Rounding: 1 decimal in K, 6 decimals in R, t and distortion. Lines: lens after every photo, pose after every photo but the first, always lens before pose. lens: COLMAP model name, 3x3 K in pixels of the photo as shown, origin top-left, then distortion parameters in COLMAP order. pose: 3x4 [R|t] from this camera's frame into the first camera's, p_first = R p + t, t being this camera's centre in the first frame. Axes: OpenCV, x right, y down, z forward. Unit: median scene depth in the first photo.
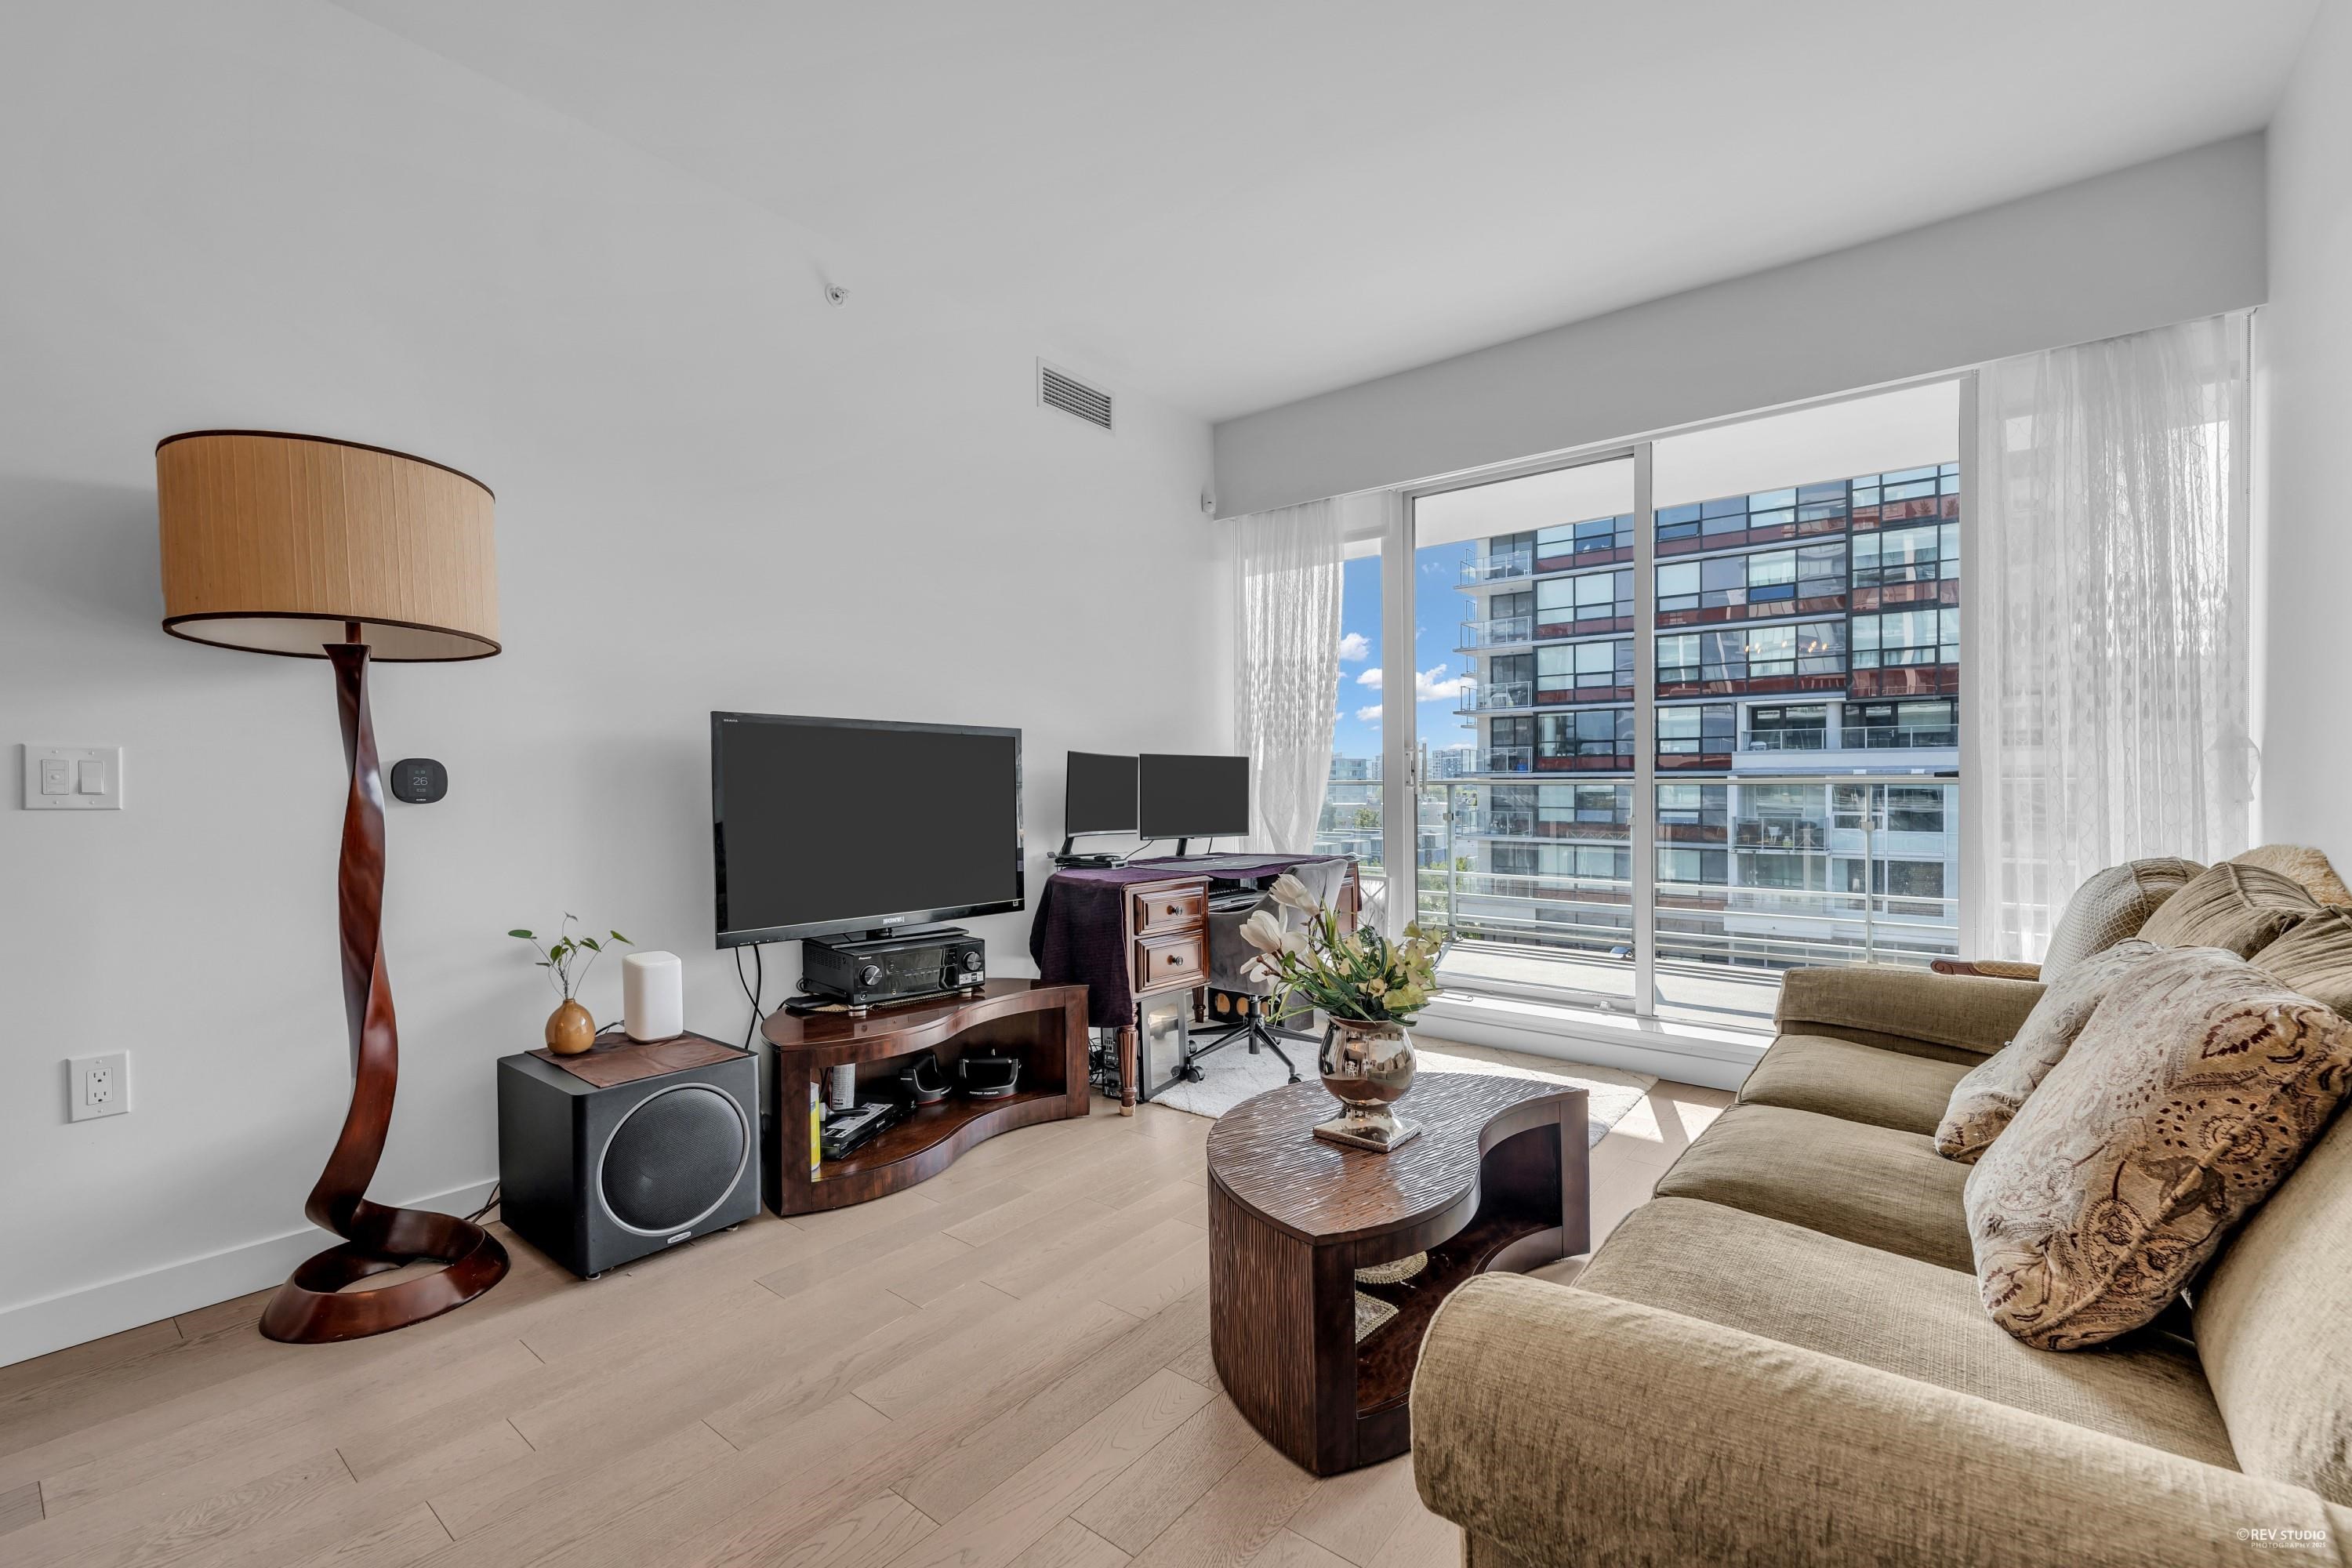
lens RADIAL K [[988.5, 0, 1143.8], [0, 988.5, 792.4], [0, 0, 1]] dist [0.001139, 0.000375]
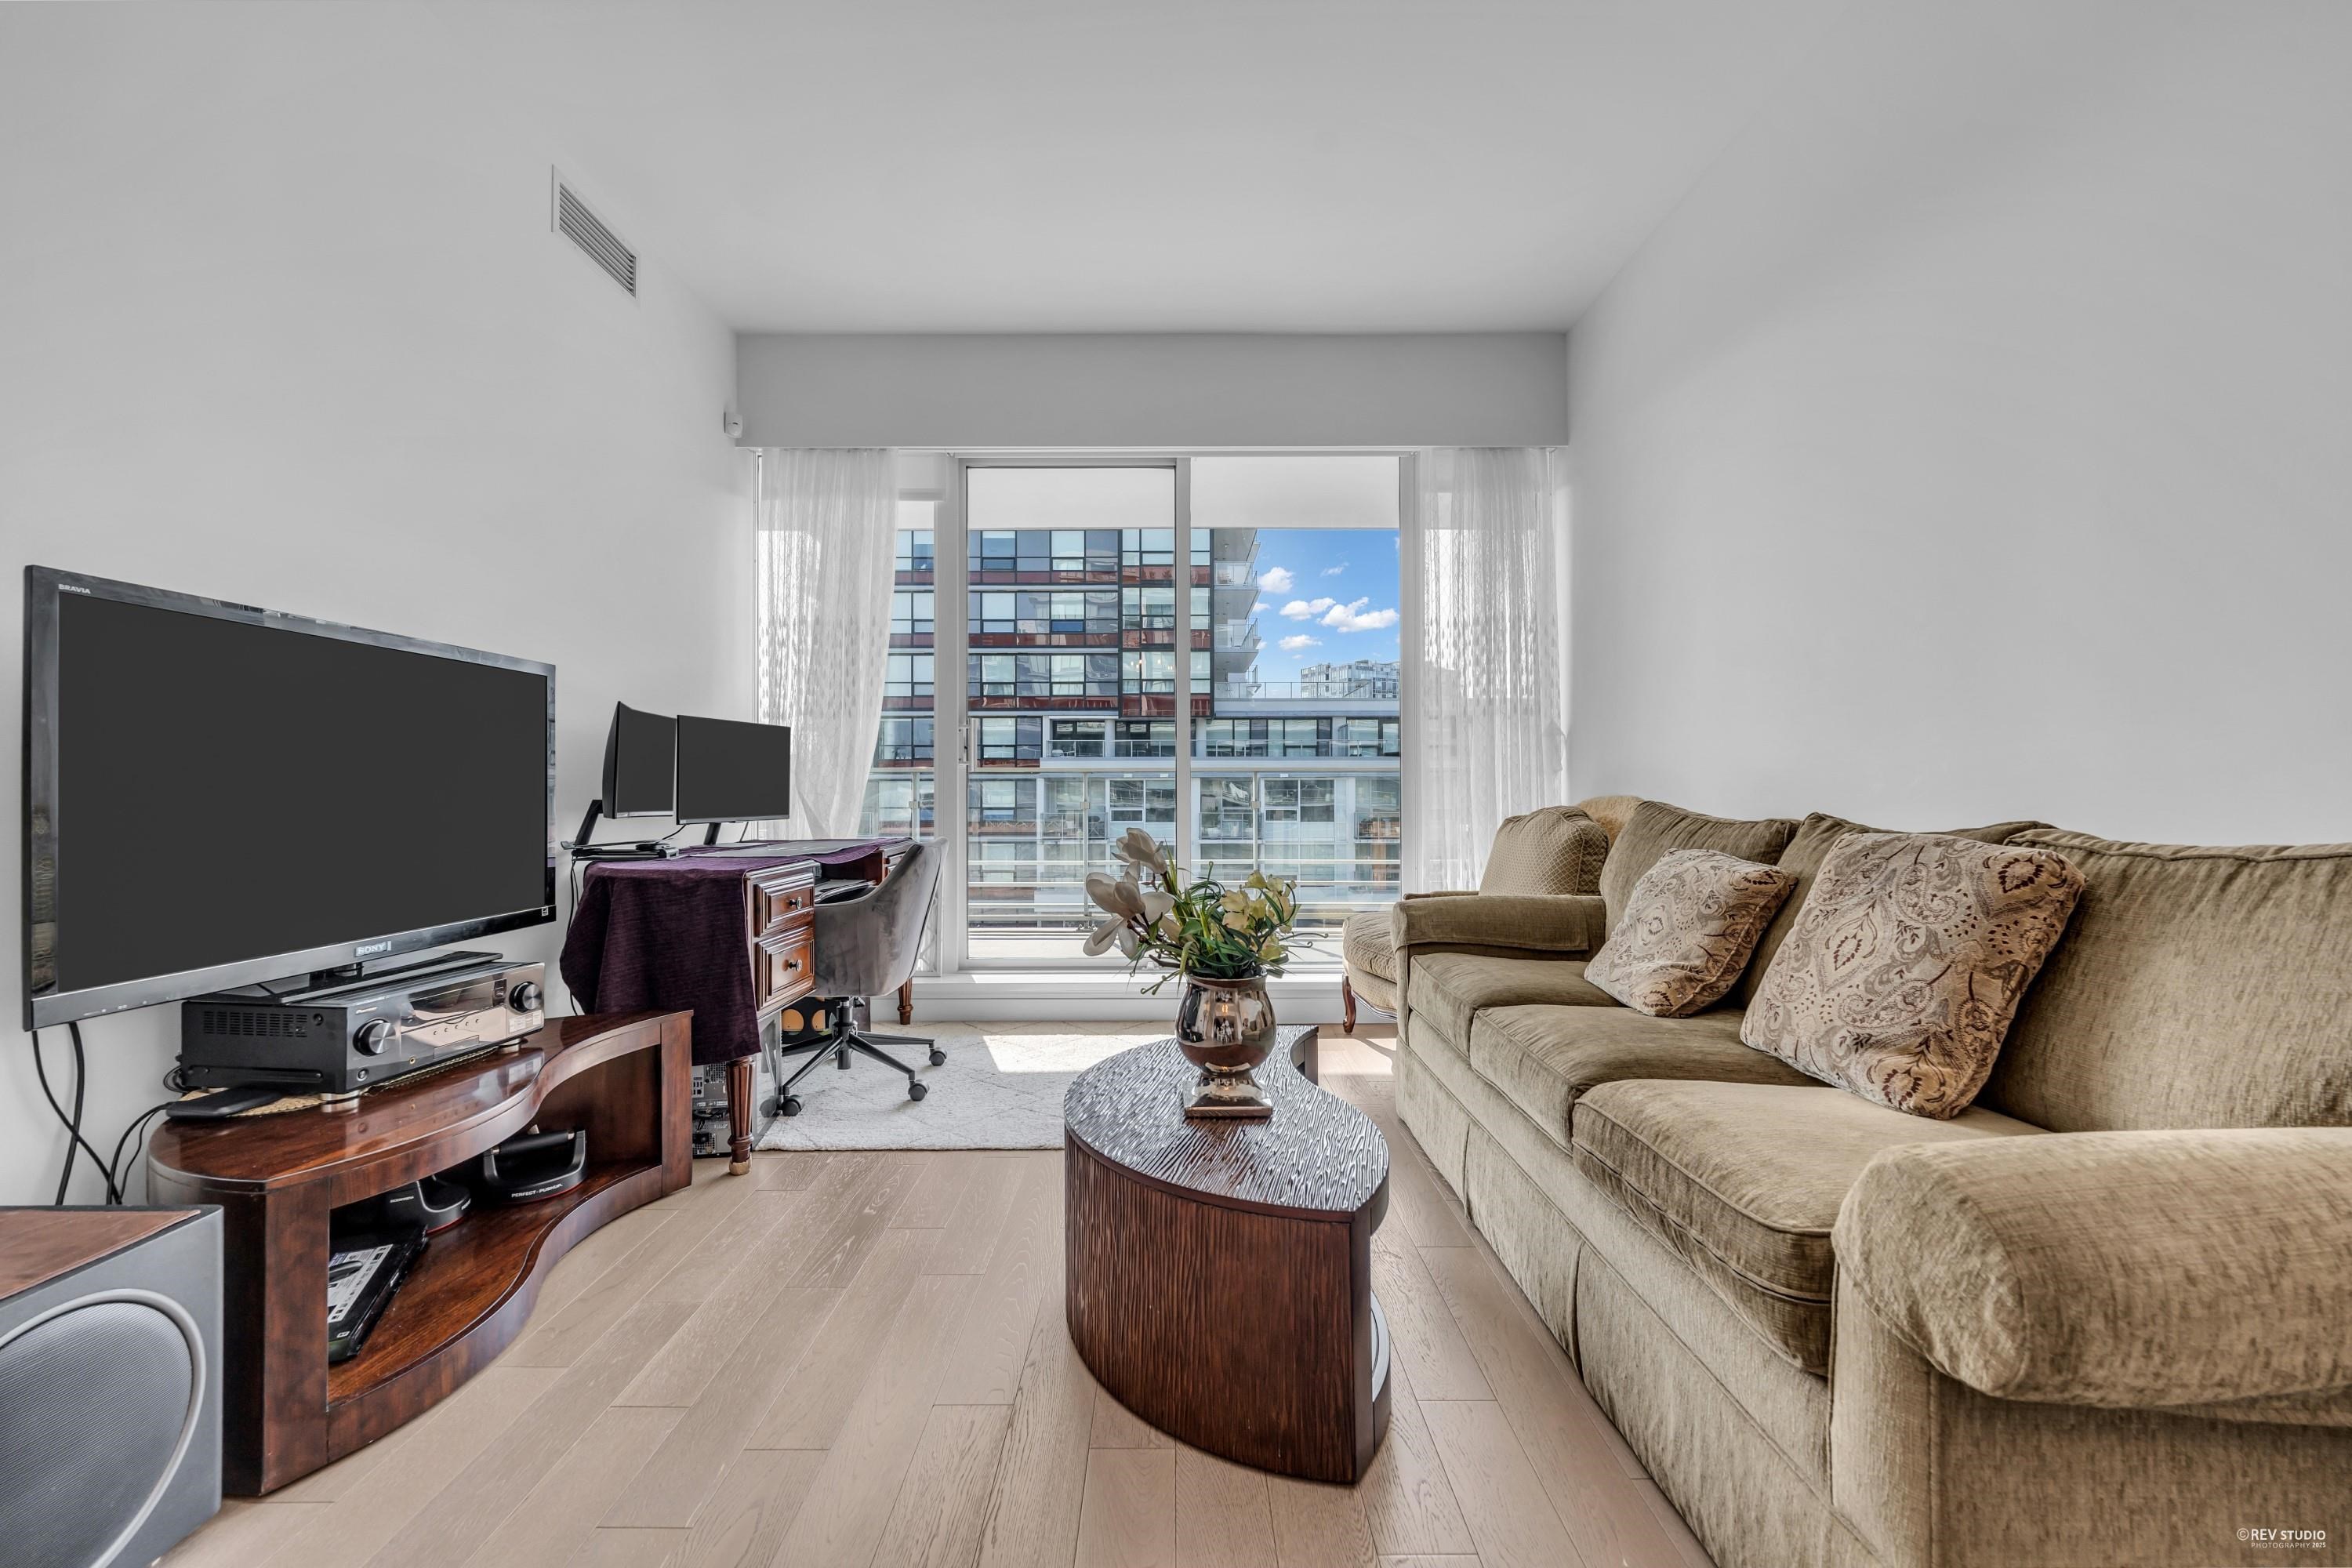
lens RADIAL K [[972.9, 0, 1164.5], [0, 972.9, 770.7], [0, 0, 1]] dist [-0.001075, -0.000359]
pose [[0.776175, 0.009529, 0.630445, -0.177415], [0.007038, 0.999693, -0.023775, 0.024527], [-0.630478, 0.022891, 0.775870, 0.144308]]
